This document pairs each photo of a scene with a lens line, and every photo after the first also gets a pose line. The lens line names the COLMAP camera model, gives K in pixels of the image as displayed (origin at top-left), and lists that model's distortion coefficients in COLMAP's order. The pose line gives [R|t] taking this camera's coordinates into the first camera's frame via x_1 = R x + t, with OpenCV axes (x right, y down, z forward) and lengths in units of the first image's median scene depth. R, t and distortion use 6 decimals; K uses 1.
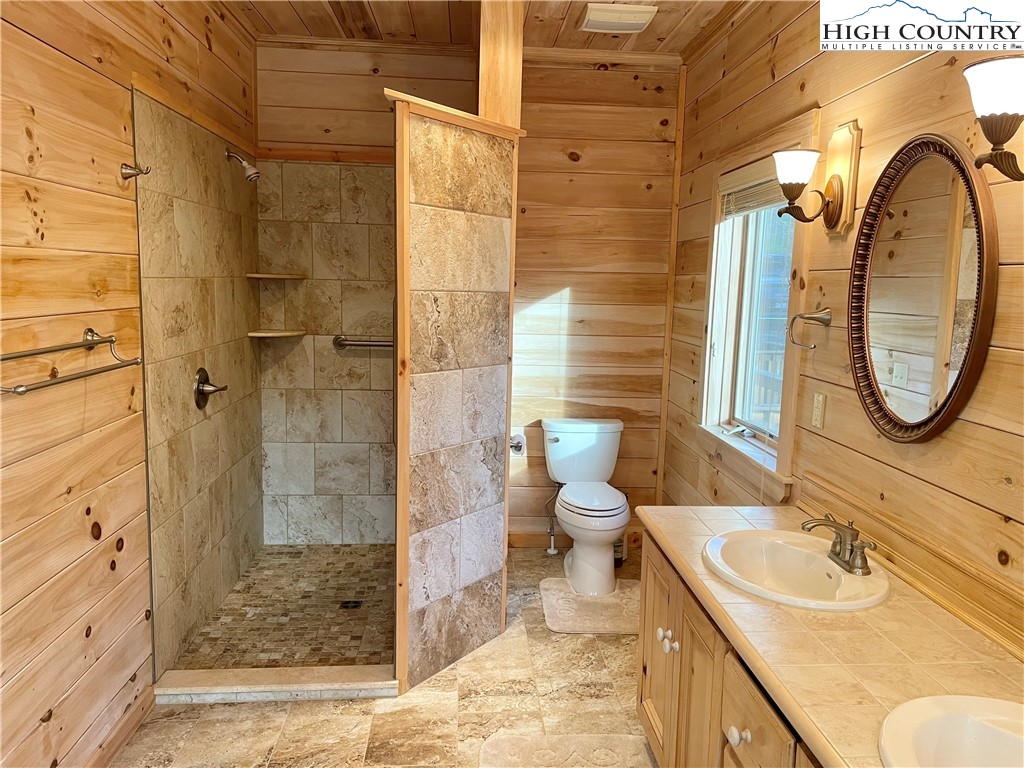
lens RADIAL K [[772.7, 0, 512.0], [0, 772.7, 384.0], [0, 0, 1]] dist [0.091017, -0.119293]
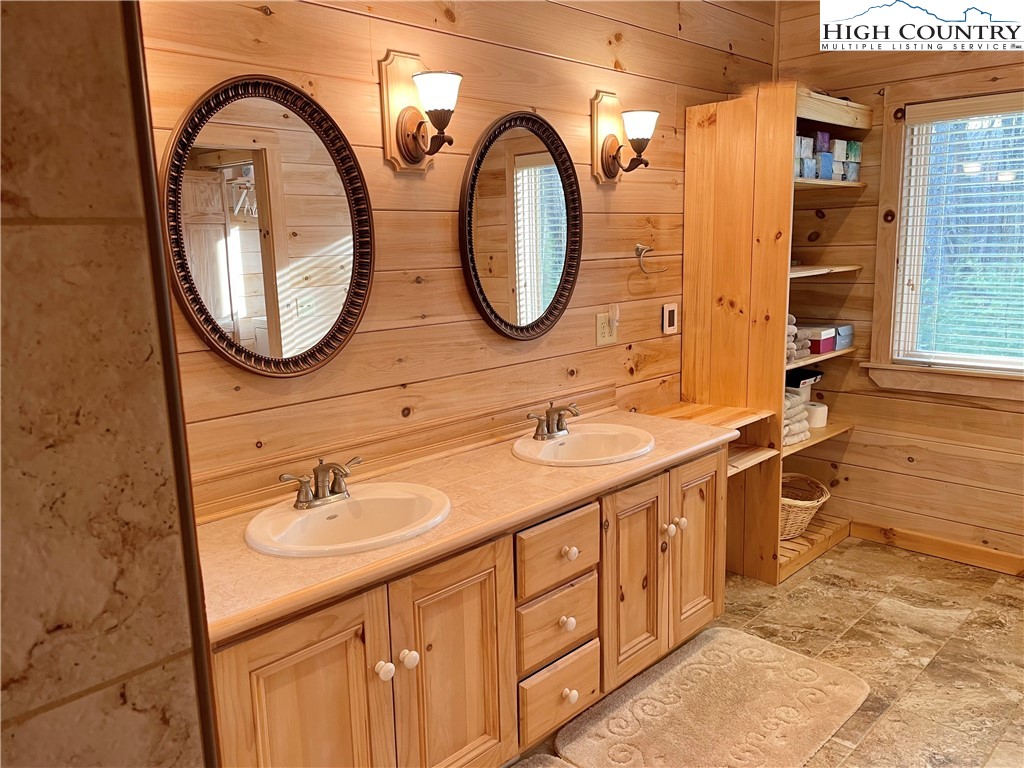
lens RADIAL K [[772.7, 0, 512.0], [0, 772.7, 384.0], [0, 0, 1]] dist [0.091017, -0.119293]
pose [[-0.668870, -0.143120, 0.729473, -0.569618], [0.102538, 0.954150, 0.281219, -0.220617], [-0.736274, 0.262897, -0.623527, 1.749658]]
